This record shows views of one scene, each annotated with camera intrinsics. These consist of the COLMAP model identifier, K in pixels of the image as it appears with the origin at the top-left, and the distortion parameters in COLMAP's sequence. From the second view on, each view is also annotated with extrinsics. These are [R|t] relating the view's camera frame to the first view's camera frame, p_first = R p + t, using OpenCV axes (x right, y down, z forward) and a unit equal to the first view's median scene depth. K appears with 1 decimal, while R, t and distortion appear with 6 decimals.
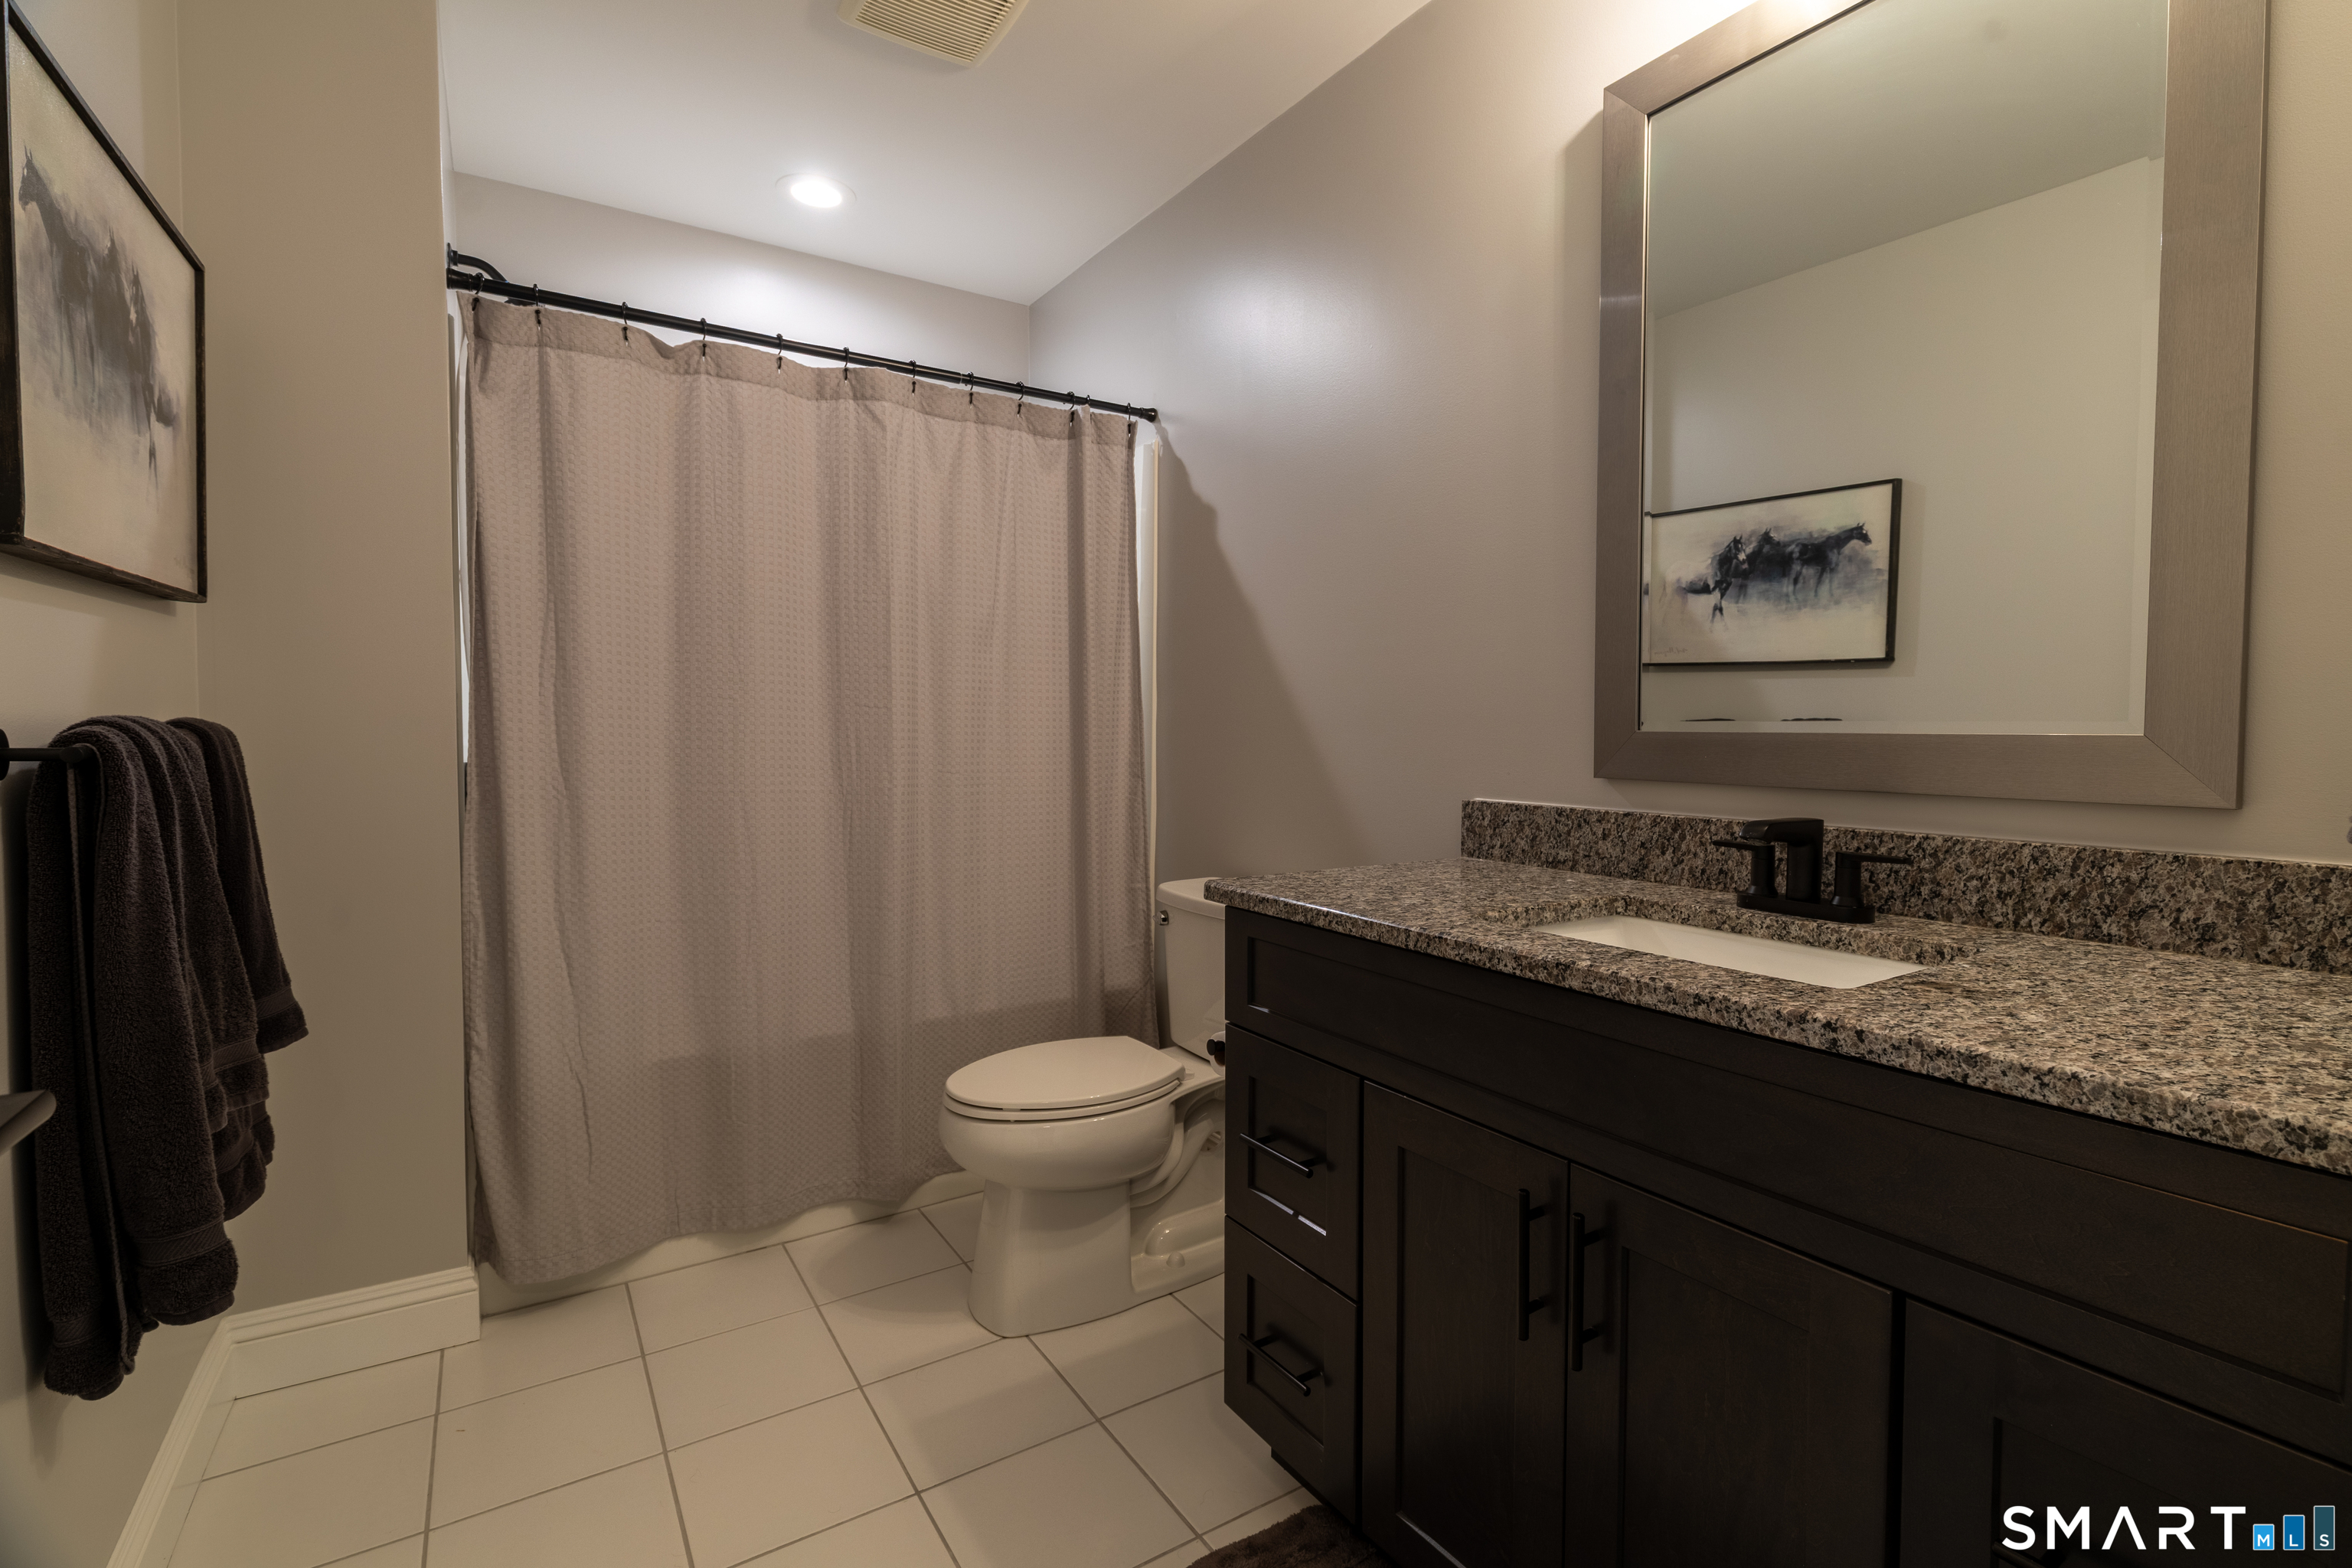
lens RADIAL K [[1055.5, 0, 1173.2], [0, 1055.5, 765.6], [0, 0, 1]] dist [0.008631, -0.000633]
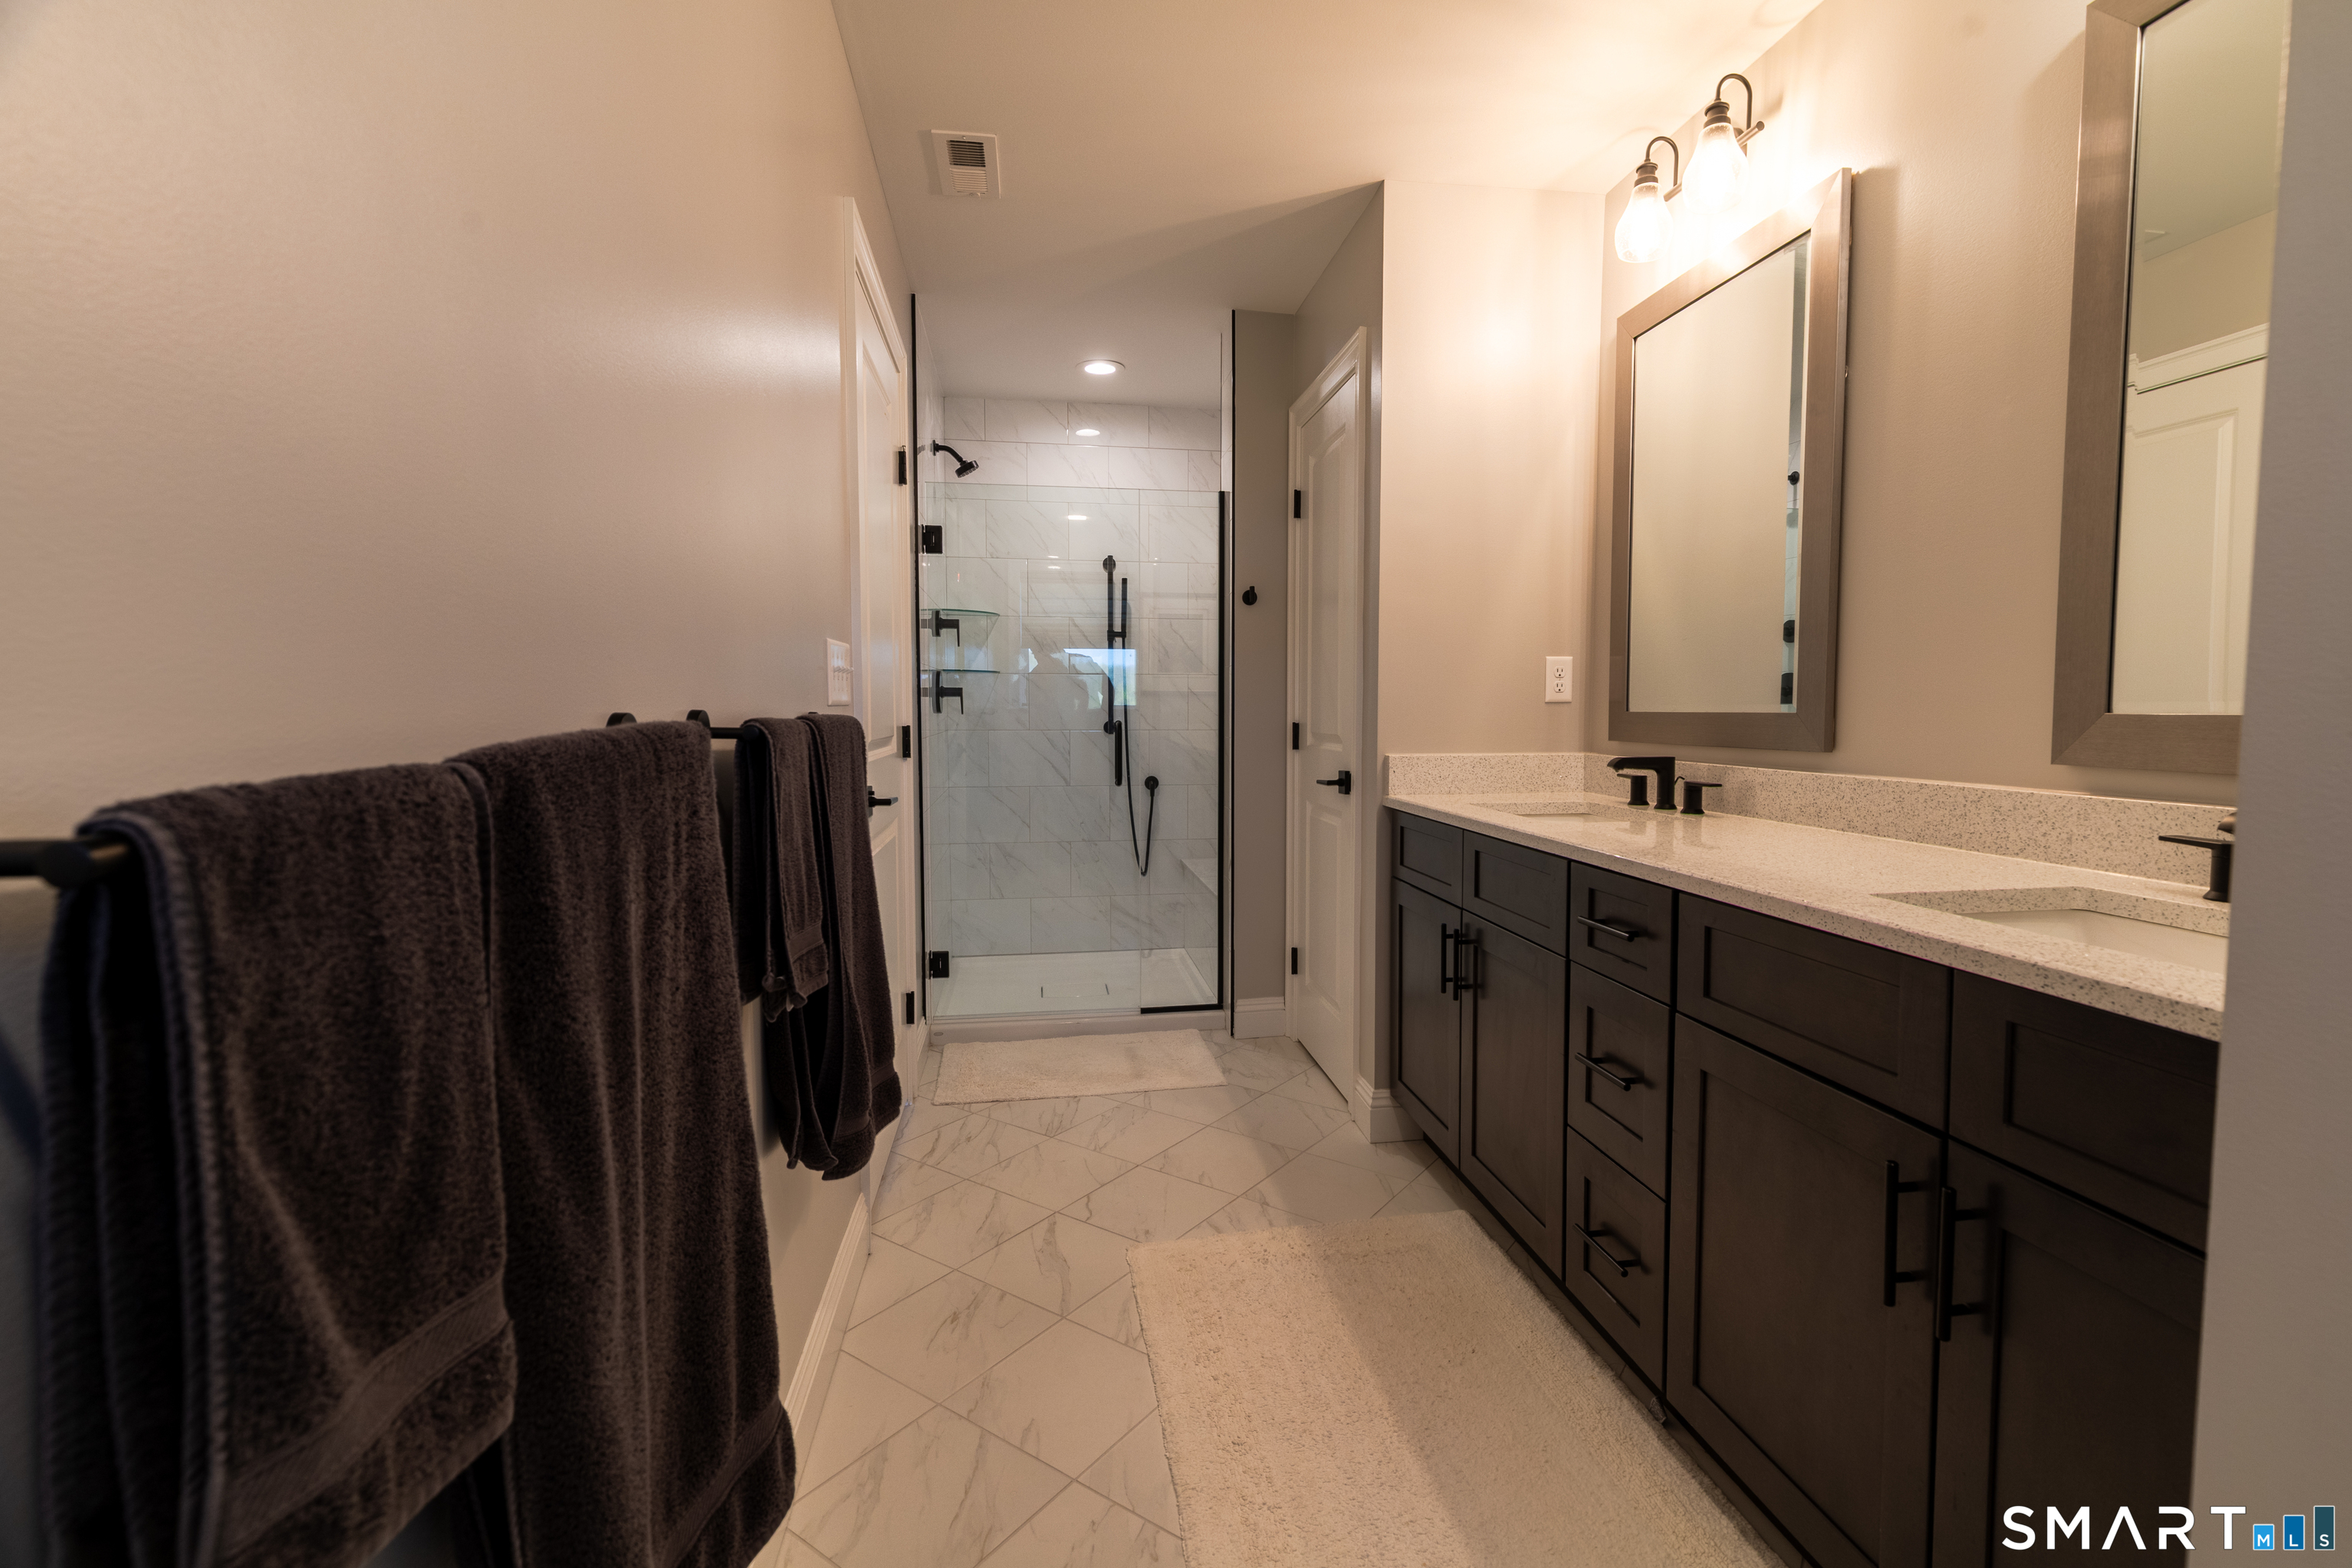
lens RADIAL K [[1055.5, 0, 1182.7], [0, 1055.5, 782.1], [0, 0, 1]] dist [0.008631, -0.000633]
pose [[0.903357, 0.027964, -0.427976, 0.143519], [-0.015517, 0.999350, 0.032545, 0.011102], [0.428608, -0.022759, 0.903204, -0.220295]]
